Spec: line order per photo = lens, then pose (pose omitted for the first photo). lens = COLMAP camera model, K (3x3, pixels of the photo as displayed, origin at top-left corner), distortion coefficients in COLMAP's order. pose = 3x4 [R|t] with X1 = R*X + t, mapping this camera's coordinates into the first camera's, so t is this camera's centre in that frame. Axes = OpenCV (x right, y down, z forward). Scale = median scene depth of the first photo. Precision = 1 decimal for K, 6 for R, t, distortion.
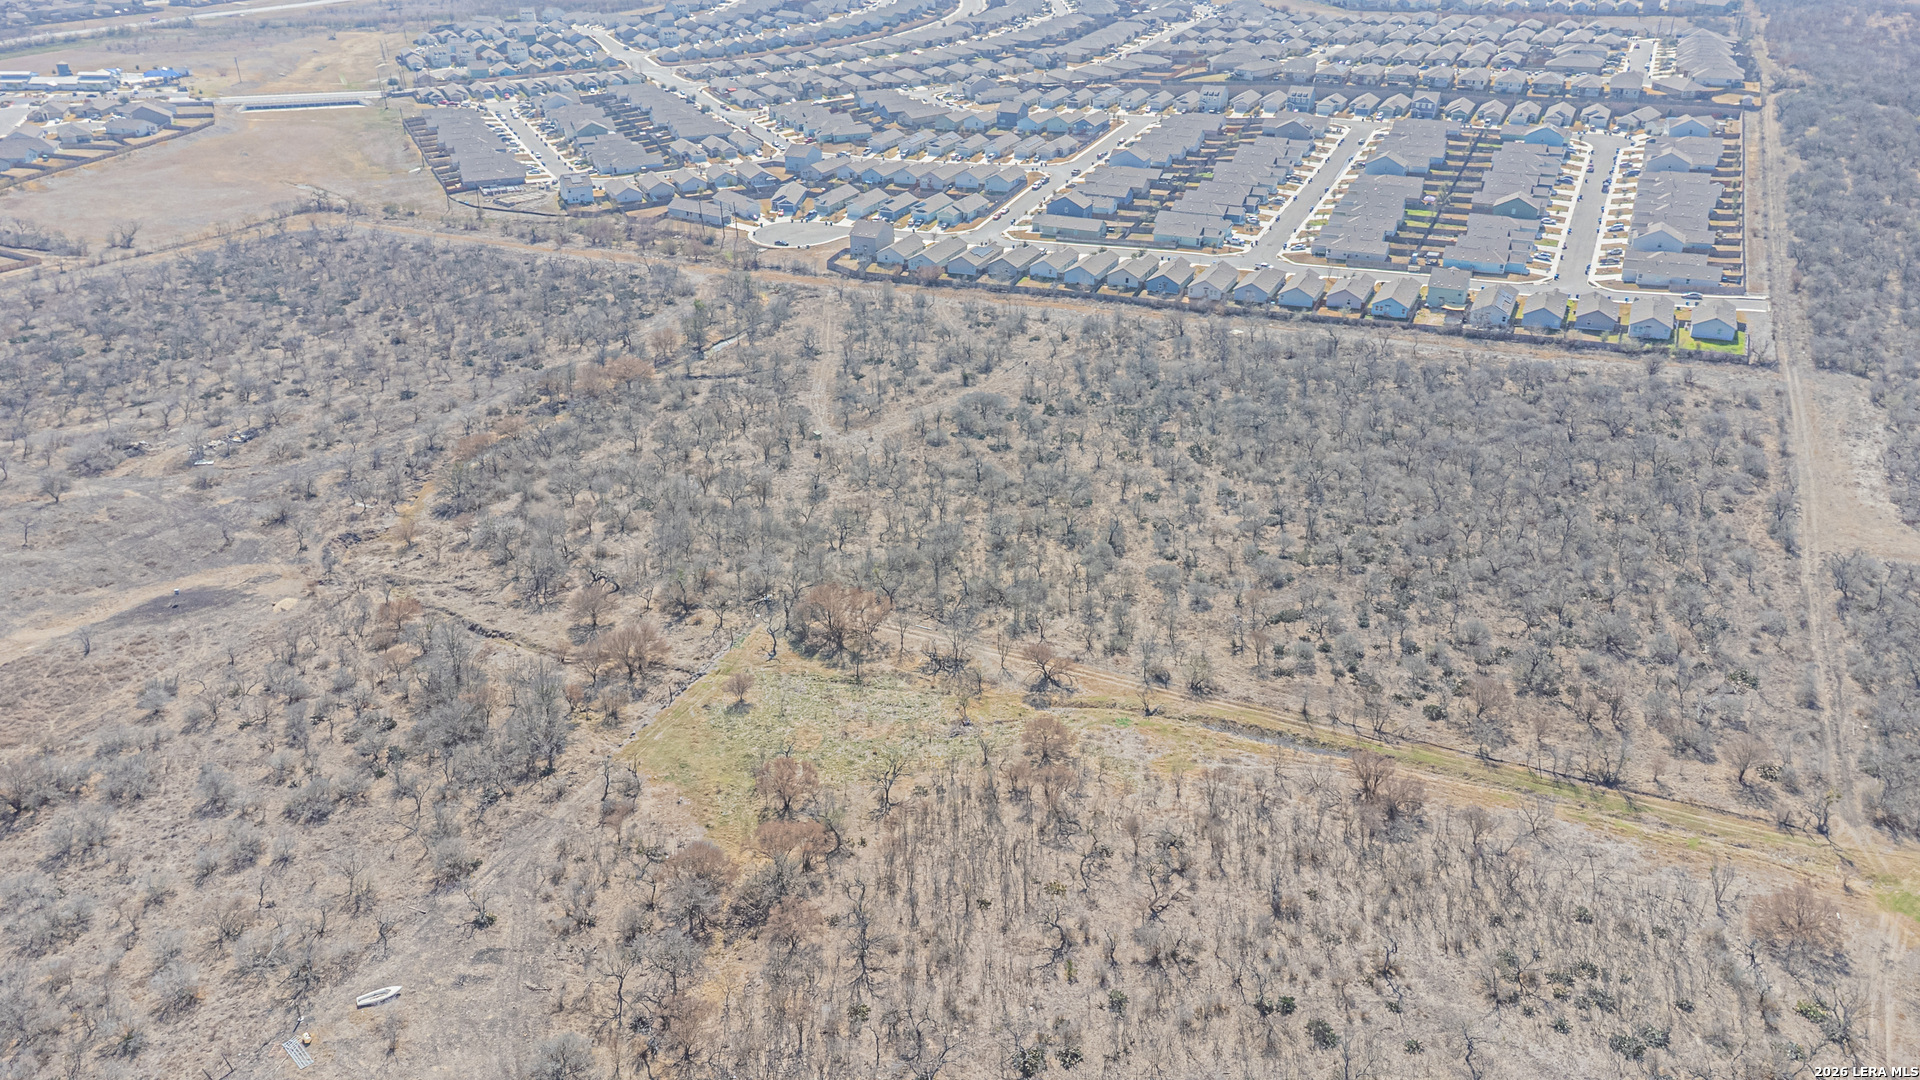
lens RADIAL K [[1457.9, 0, 961.7], [0, 1457.9, 542.3], [0, 0, 1]] dist [0.034282, 0.036614]
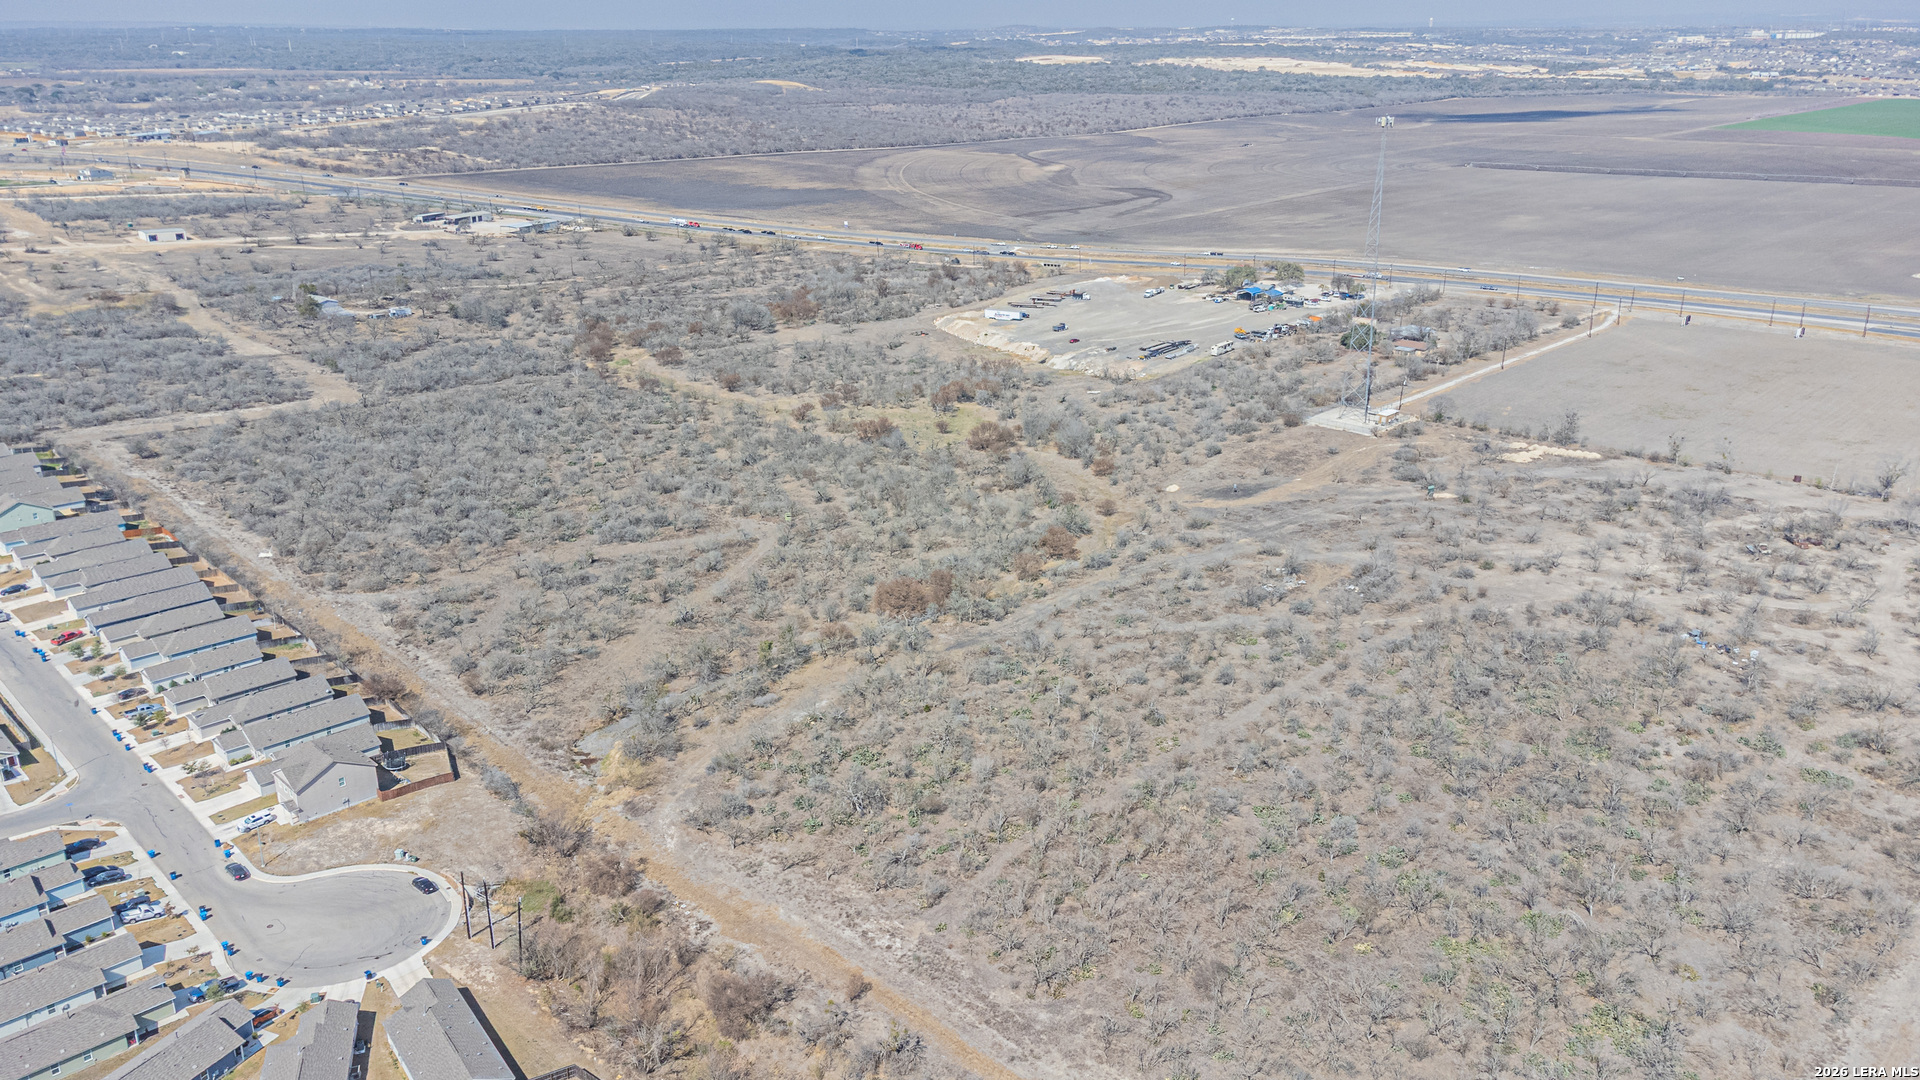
lens RADIAL K [[1441.2, 0, 960.0], [0, 1441.2, 540.0], [0, 0, 1]] dist [0.051564, 0.004368]
pose [[-0.933173, -0.119918, 0.338833, -0.690405], [0.160560, 0.704336, 0.691470, -0.929635], [-0.321572, 0.699664, -0.638014, 1.861476]]
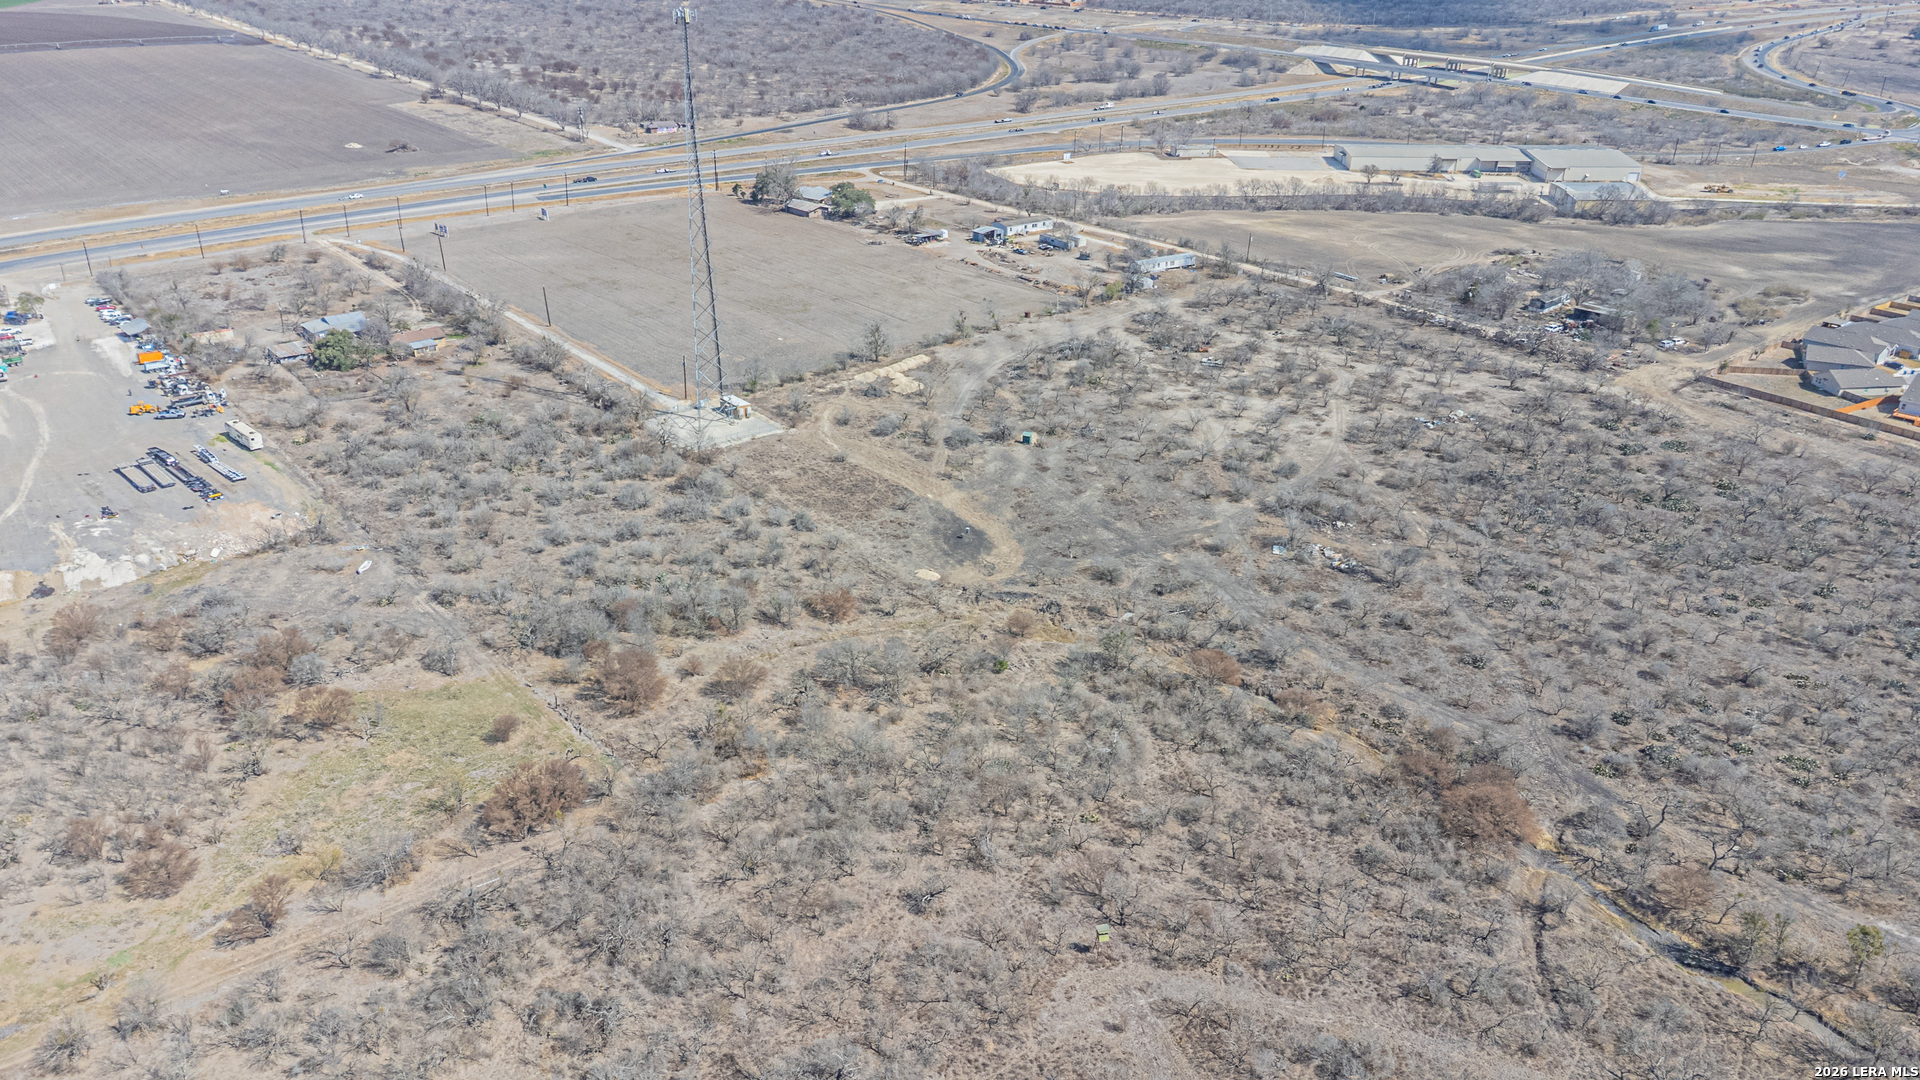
lens RADIAL K [[1436.7, 0, 963.0], [0, 1436.7, 539.9], [0, 0, 1]] dist [0.013989, 0.074000]
pose [[-0.440987, 0.371461, -0.817036, 0.369269], [-0.411476, 0.725349, 0.551866, -0.520194], [0.797633, 0.579556, -0.167022, 1.029187]]
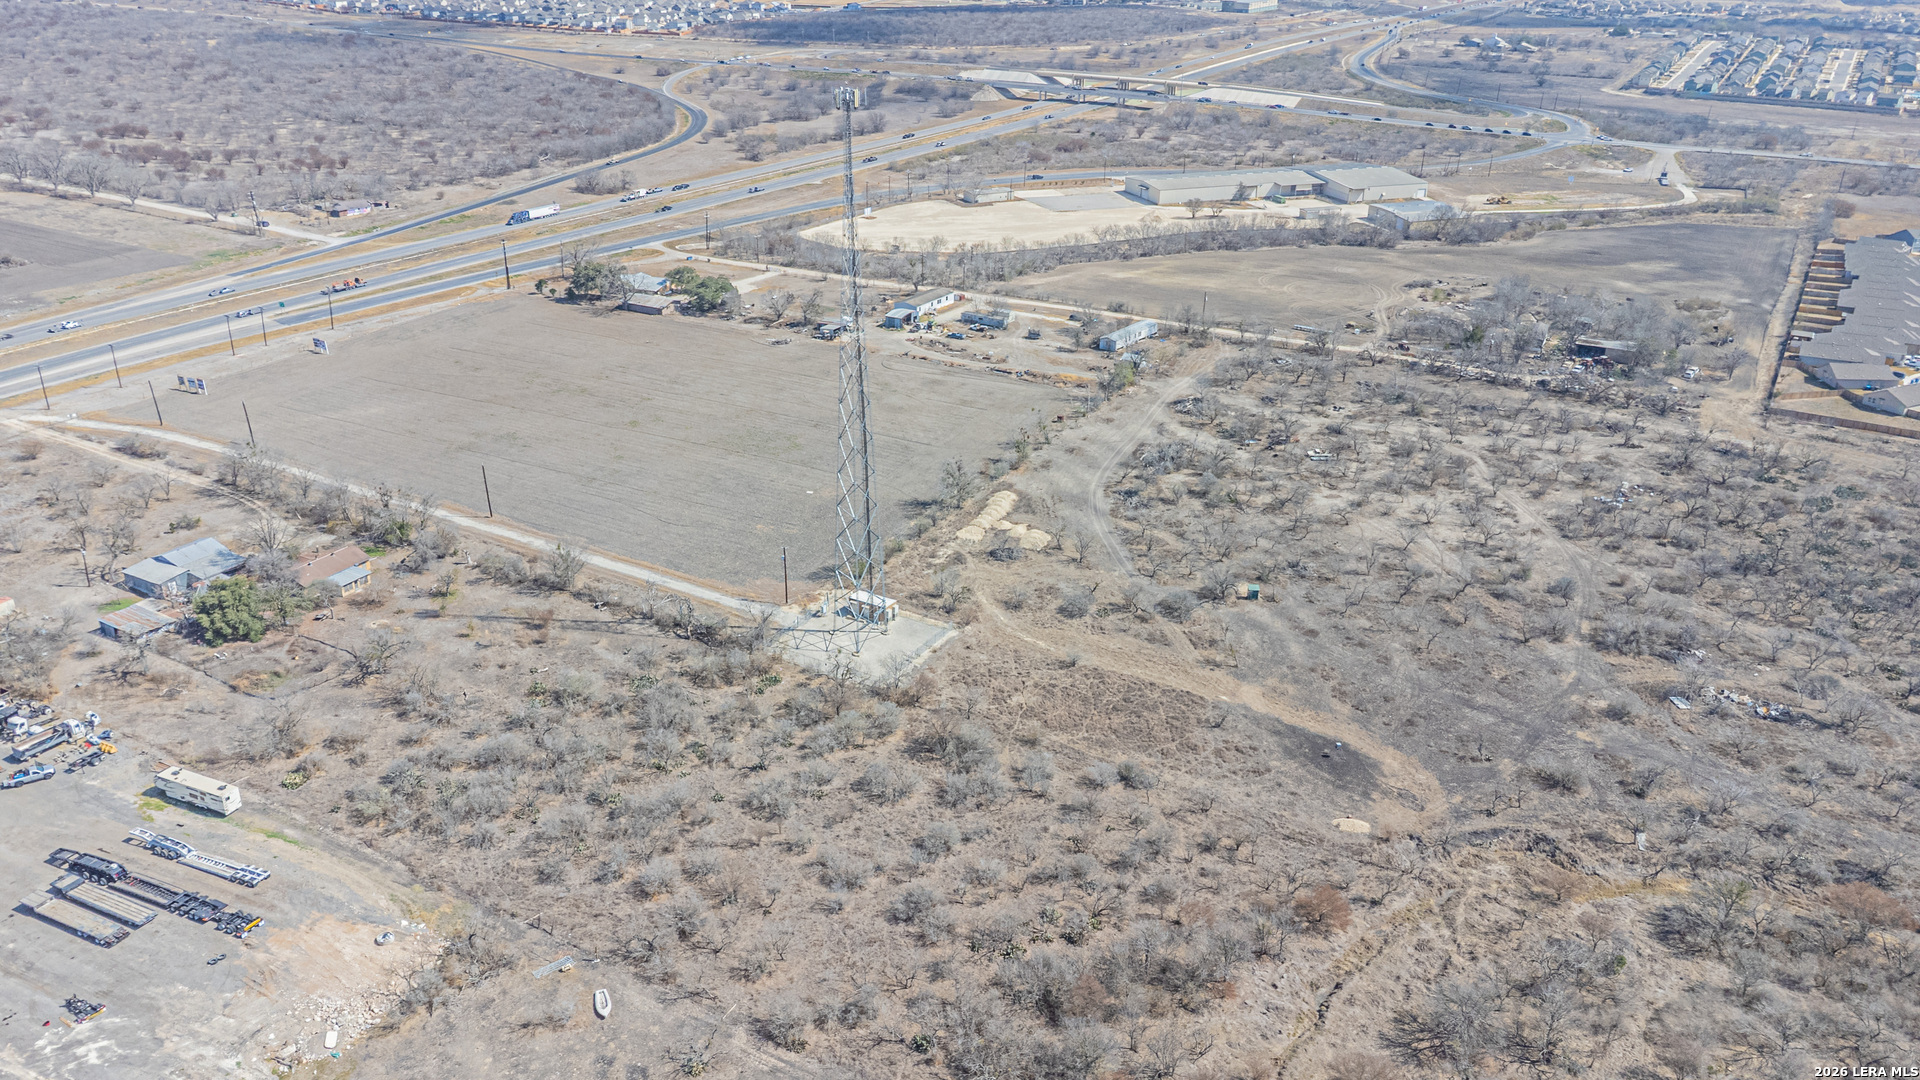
lens RADIAL K [[1436.7, 0, 963.0], [0, 1436.7, 539.9], [0, 0, 1]] dist [0.013989, 0.074000]
pose [[-0.104025, 0.403559, -0.909021, 0.221237], [-0.450969, 0.795484, 0.404762, -0.280472], [0.886457, 0.452046, 0.099242, 0.552816]]
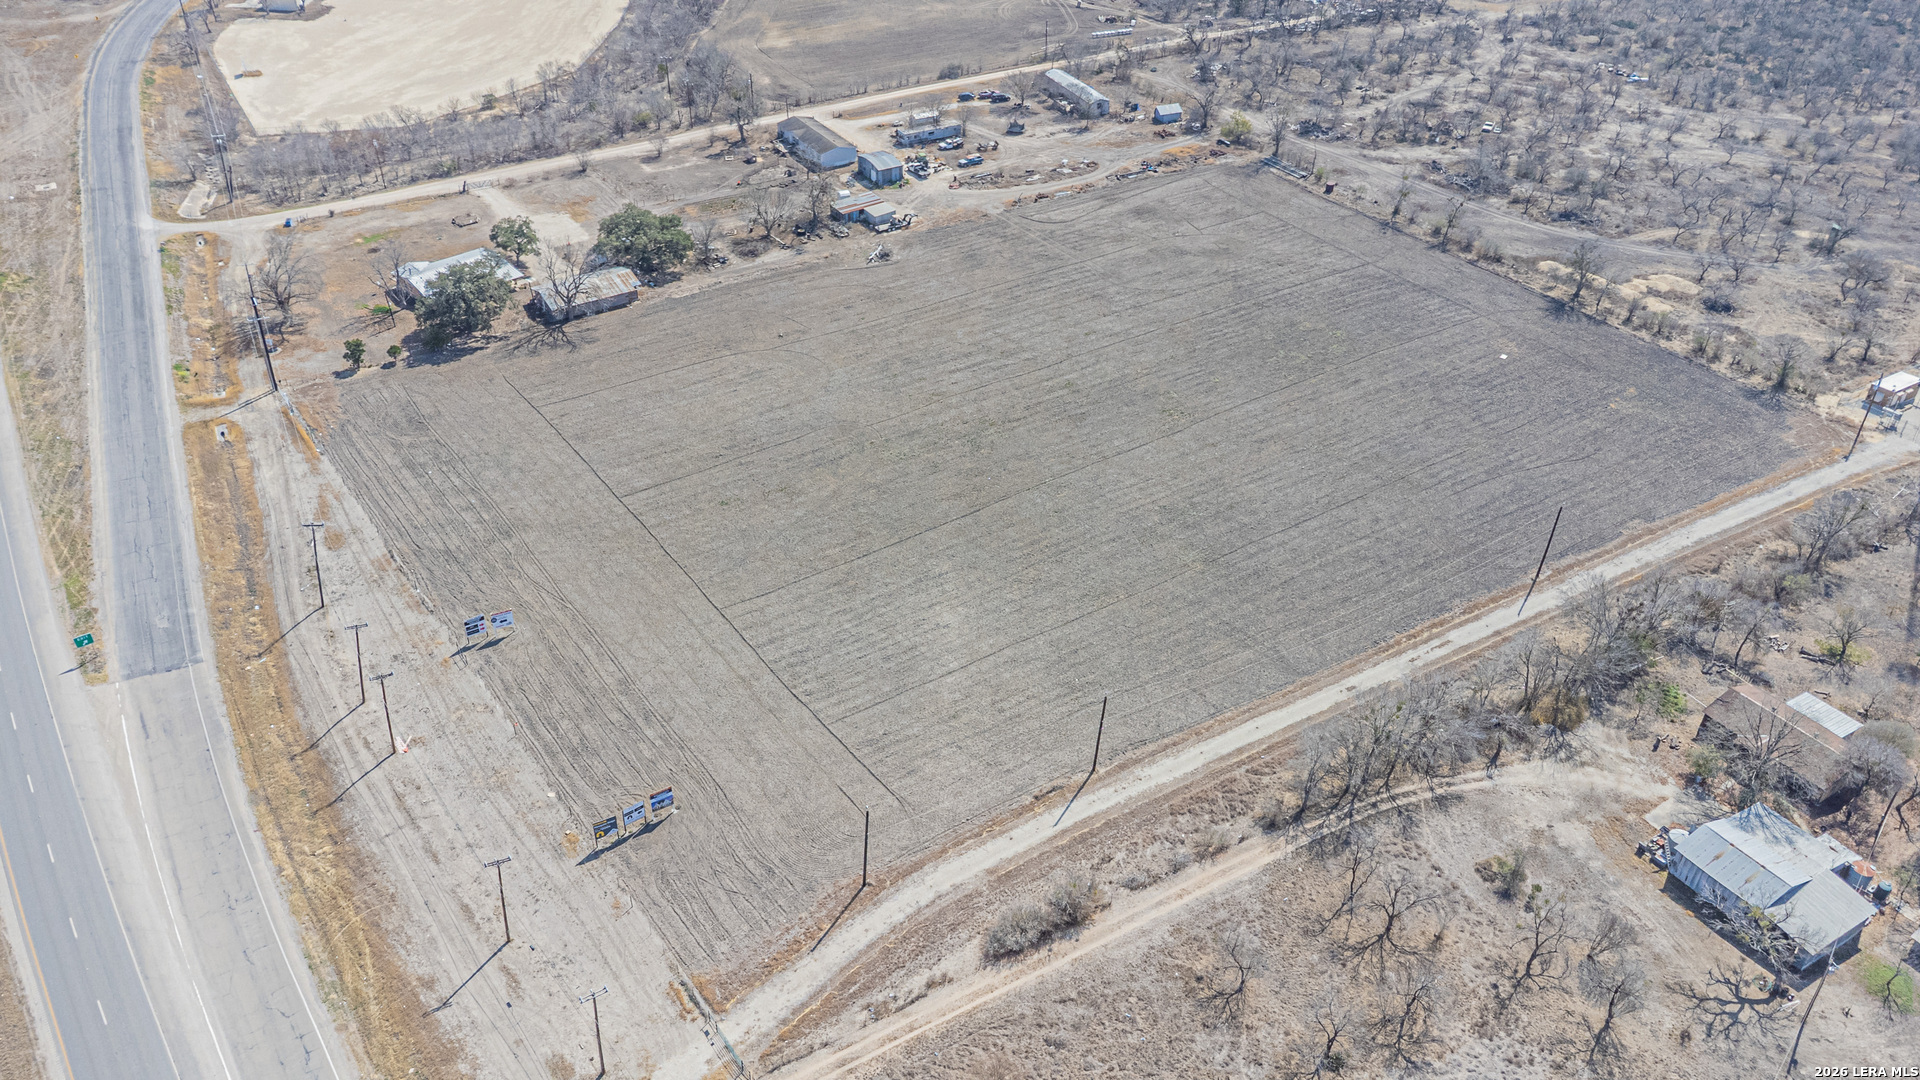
lens RADIAL K [[1500.1, 0, 954.3], [0, 1500.1, 489.0], [0, 0, 1]] dist [-0.011019, 0.144748]
pose [[0.823086, 0.322925, -0.467171, -0.588713], [-0.265901, 0.945998, 0.185430, 0.174030], [0.501823, -0.028404, 0.864504, -0.391249]]
